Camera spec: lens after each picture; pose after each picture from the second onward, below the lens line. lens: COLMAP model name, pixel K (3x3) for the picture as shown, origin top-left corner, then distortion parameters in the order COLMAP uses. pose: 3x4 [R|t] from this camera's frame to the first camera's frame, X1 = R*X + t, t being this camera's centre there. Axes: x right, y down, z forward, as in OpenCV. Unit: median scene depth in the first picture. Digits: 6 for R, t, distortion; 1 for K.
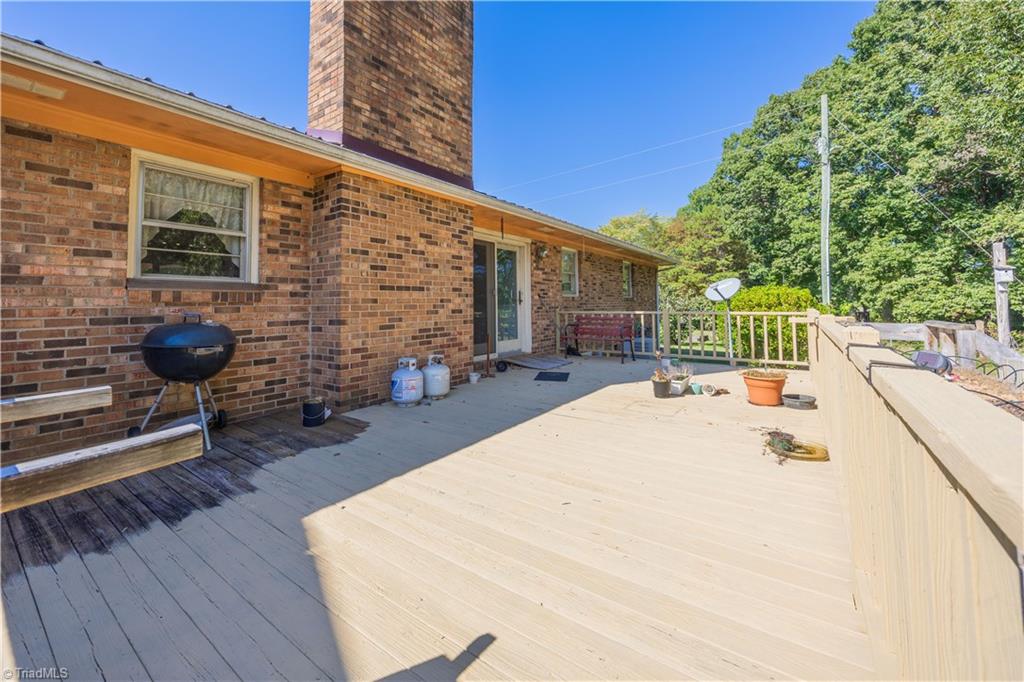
lens RADIAL K [[411.8, 0, 511.4], [0, 411.8, 286.2], [0, 0, 1]] dist [-0.007286, 0.002346]
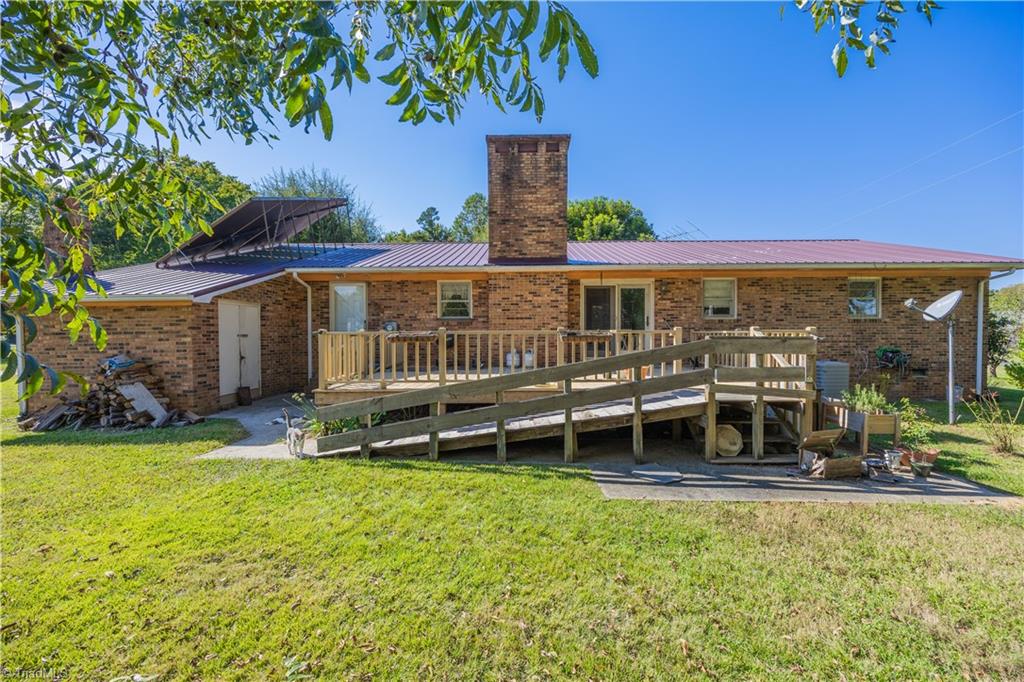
lens RADIAL K [[411.8, 0, 515.1], [0, 411.8, 342.7], [0, 0, 1]] dist [-0.007286, 0.002346]
pose [[0.550121, 0.020449, -0.834835, 1.541130], [0.036633, 0.998147, 0.048589, 0.026701], [0.834281, -0.057312, 0.548352, -0.242904]]
